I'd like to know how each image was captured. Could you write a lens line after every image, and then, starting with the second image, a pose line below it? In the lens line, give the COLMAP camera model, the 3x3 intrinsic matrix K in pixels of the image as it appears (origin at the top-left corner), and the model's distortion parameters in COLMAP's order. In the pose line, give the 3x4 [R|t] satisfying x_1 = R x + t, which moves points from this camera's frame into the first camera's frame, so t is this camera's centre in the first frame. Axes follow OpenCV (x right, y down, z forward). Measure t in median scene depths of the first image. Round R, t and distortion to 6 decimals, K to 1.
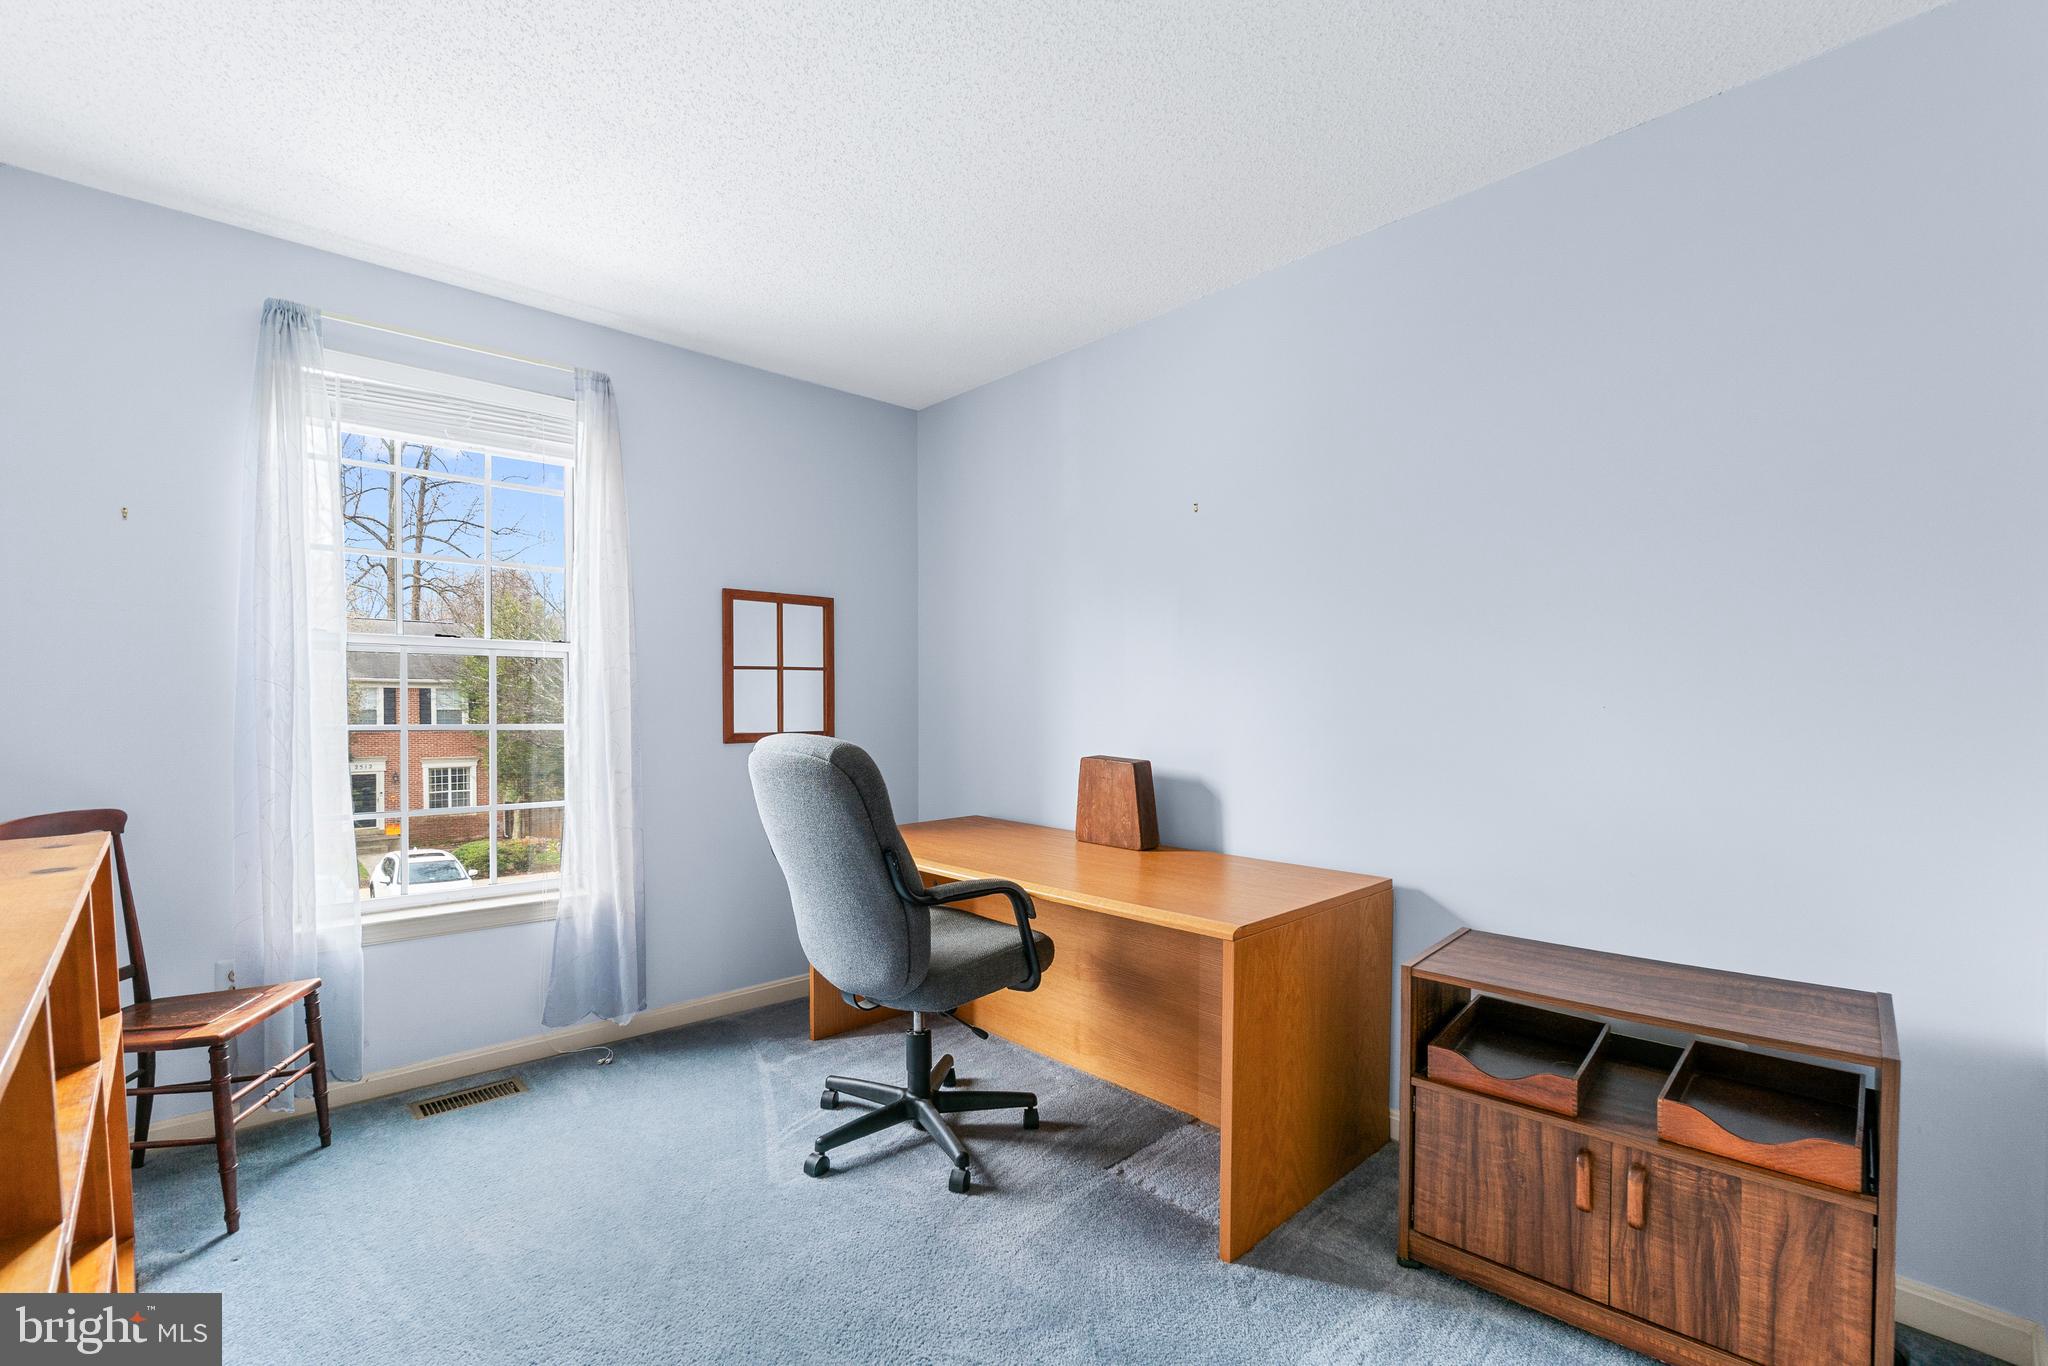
lens RADIAL K [[905.5, 0, 1013.0], [0, 905.5, 696.1], [0, 0, 1]] dist [-0.009361, 0.000201]
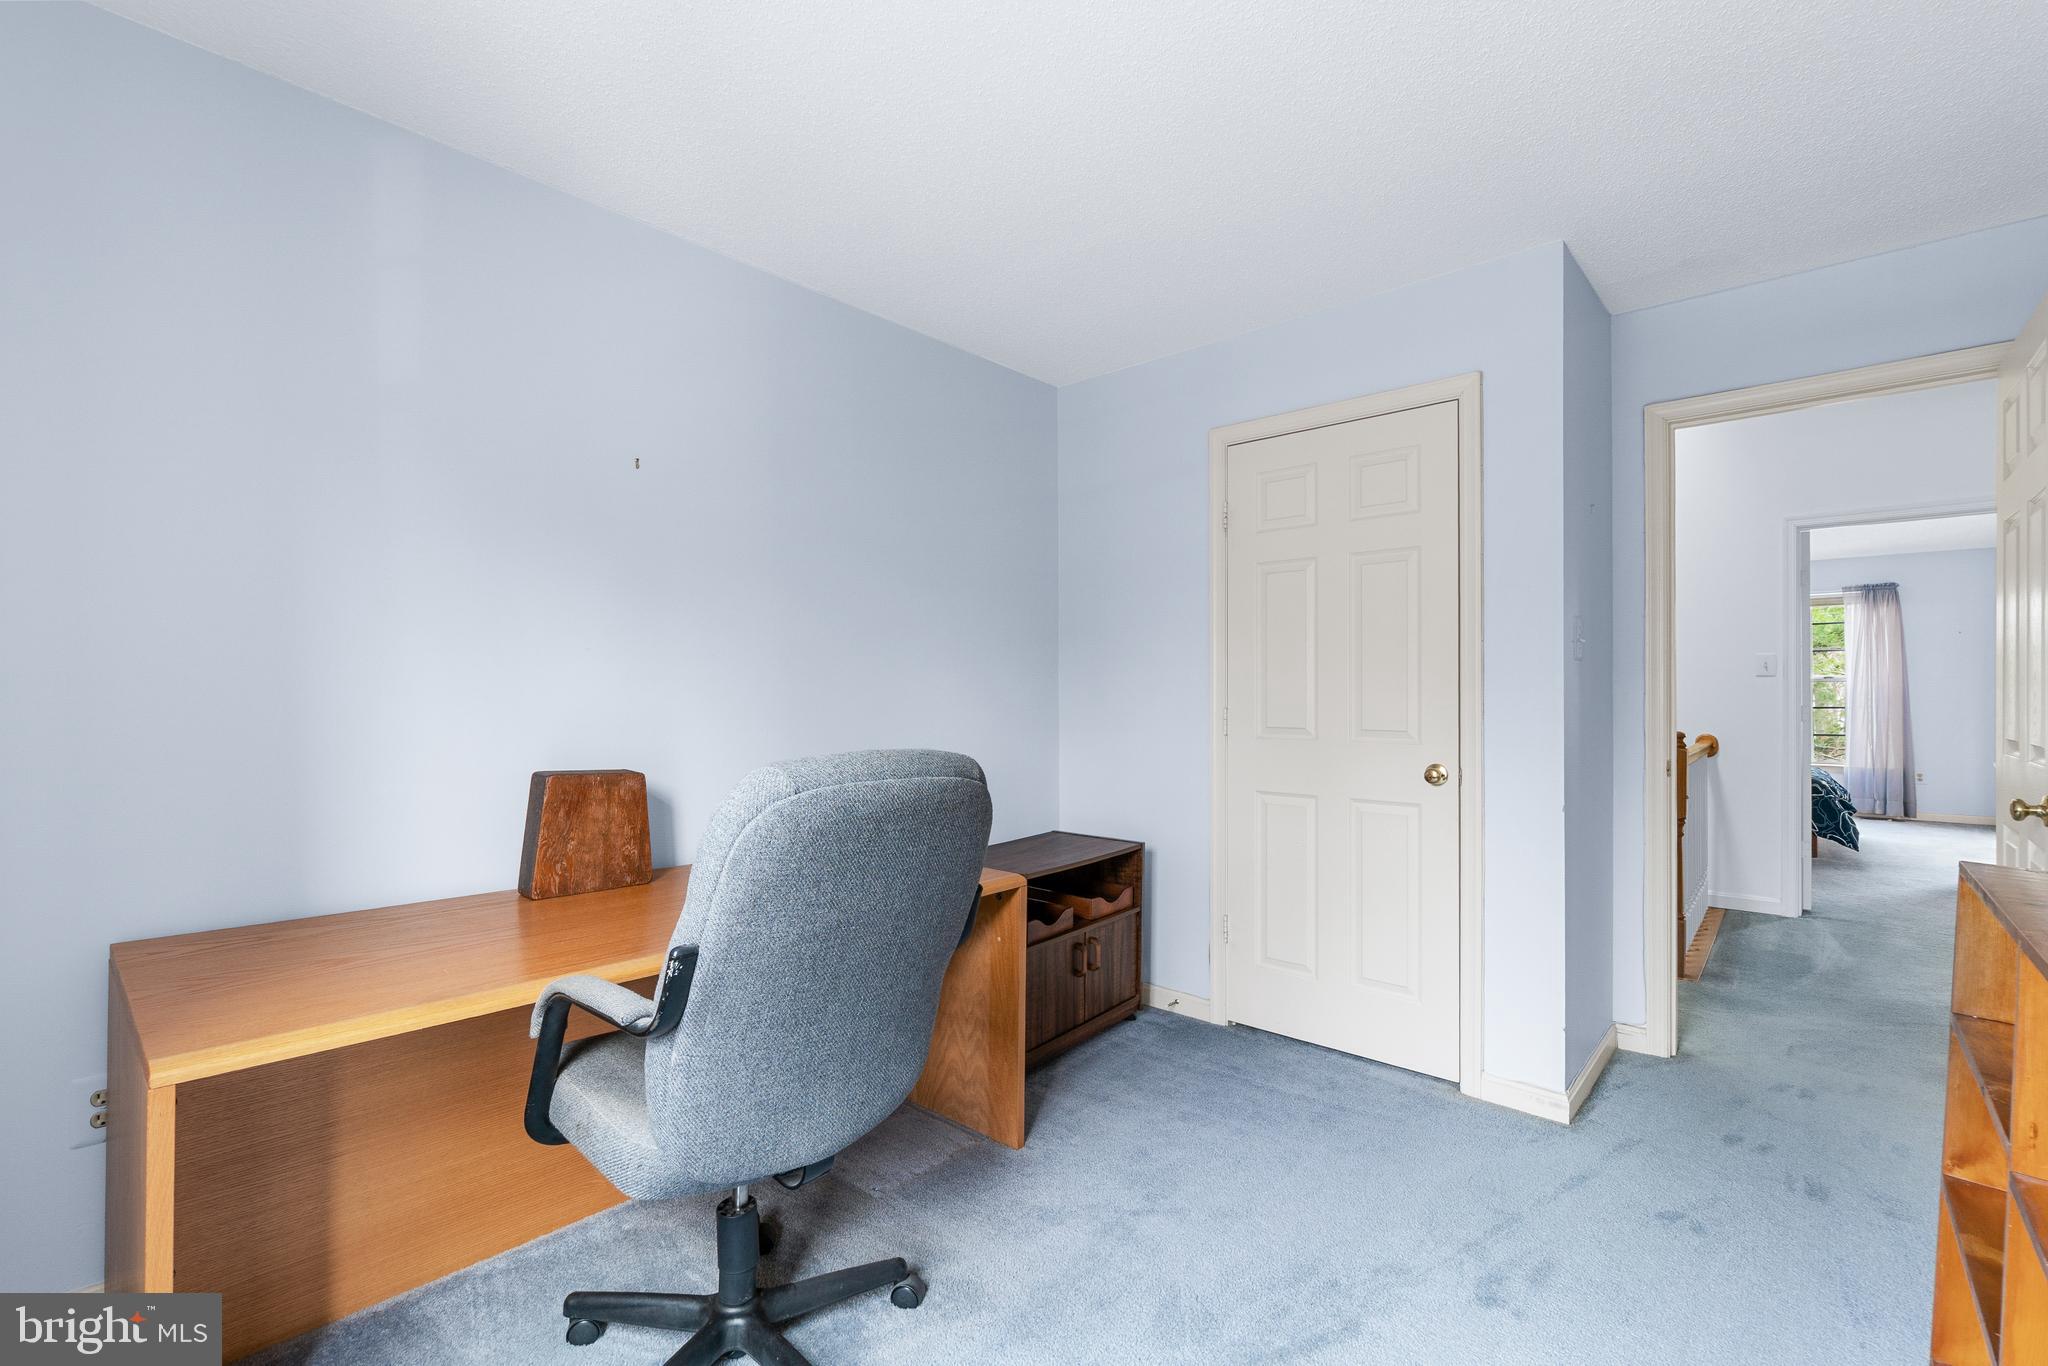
lens RADIAL K [[892.2, 0, 996.7], [0, 892.2, 688.5], [0, 0, 1]] dist [-0.001530, -0.000058]
pose [[-0.062606, 0.004233, 0.998029, -1.054678], [-0.001728, 0.999989, -0.004349, 0.006947], [-0.998037, -0.001997, -0.062598, 1.193900]]
